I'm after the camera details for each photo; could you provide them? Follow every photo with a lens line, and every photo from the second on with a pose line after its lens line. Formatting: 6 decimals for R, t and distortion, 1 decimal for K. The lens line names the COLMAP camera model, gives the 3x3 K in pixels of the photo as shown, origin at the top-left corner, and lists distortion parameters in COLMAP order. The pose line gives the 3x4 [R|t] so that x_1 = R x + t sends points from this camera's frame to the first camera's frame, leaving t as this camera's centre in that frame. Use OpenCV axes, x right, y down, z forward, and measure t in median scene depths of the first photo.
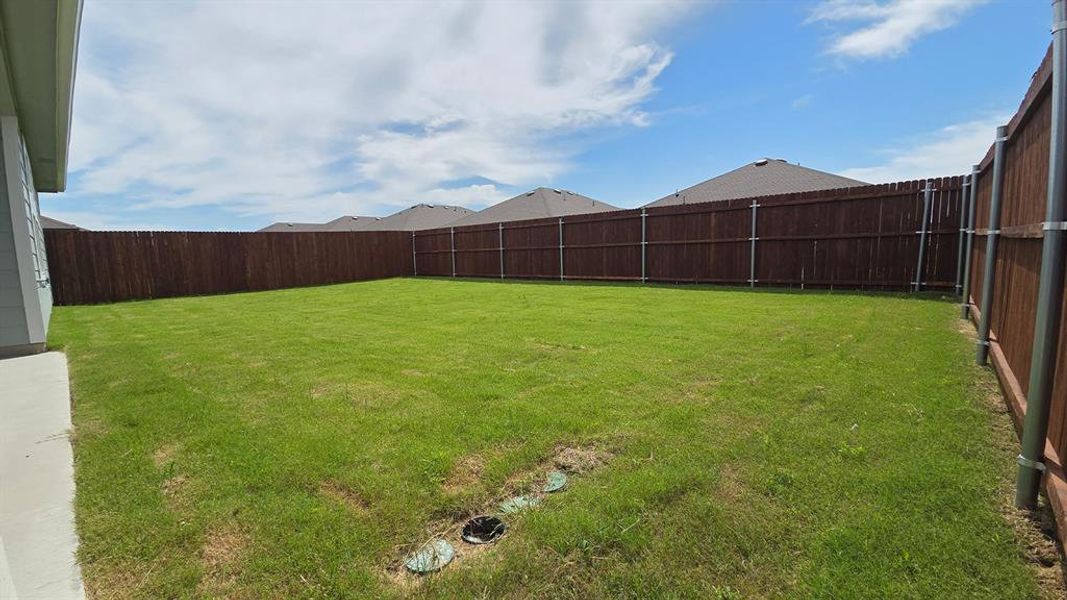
lens RADIAL K [[436.4, 0, 528.4], [0, 436.4, 297.9], [0, 0, 1]] dist [0.007218, -0.004060]
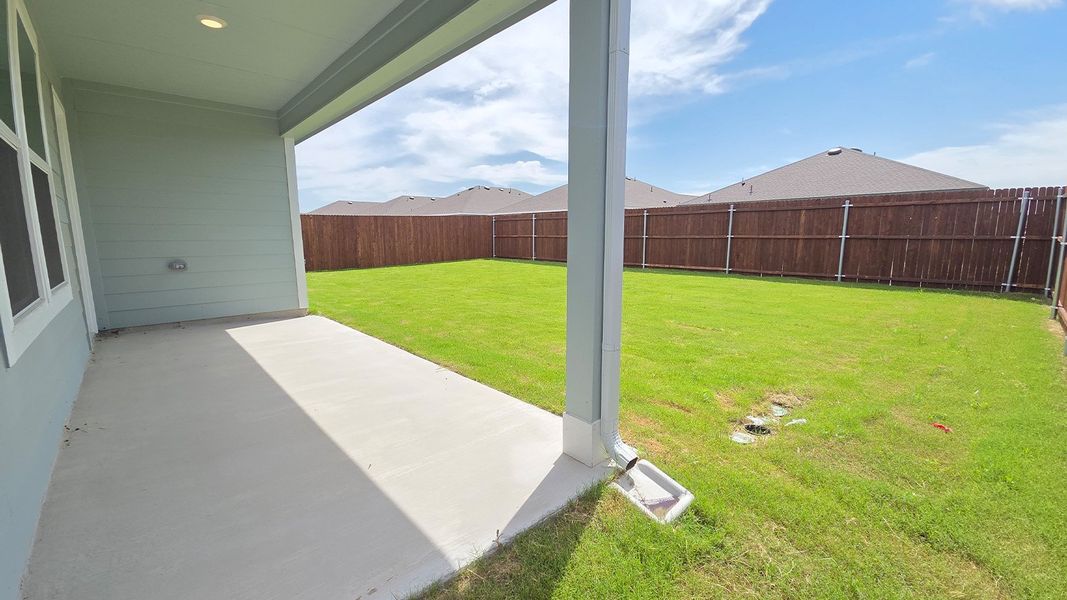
lens RADIAL K [[436.4, 0, 530.2], [0, 436.4, 303.4], [0, 0, 1]] dist [0.007218, -0.004060]
pose [[0.996147, 0.038979, -0.078558, -0.159432], [-0.034527, 0.997762, 0.057254, -0.006633], [0.080614, -0.054321, 0.995264, -0.138147]]
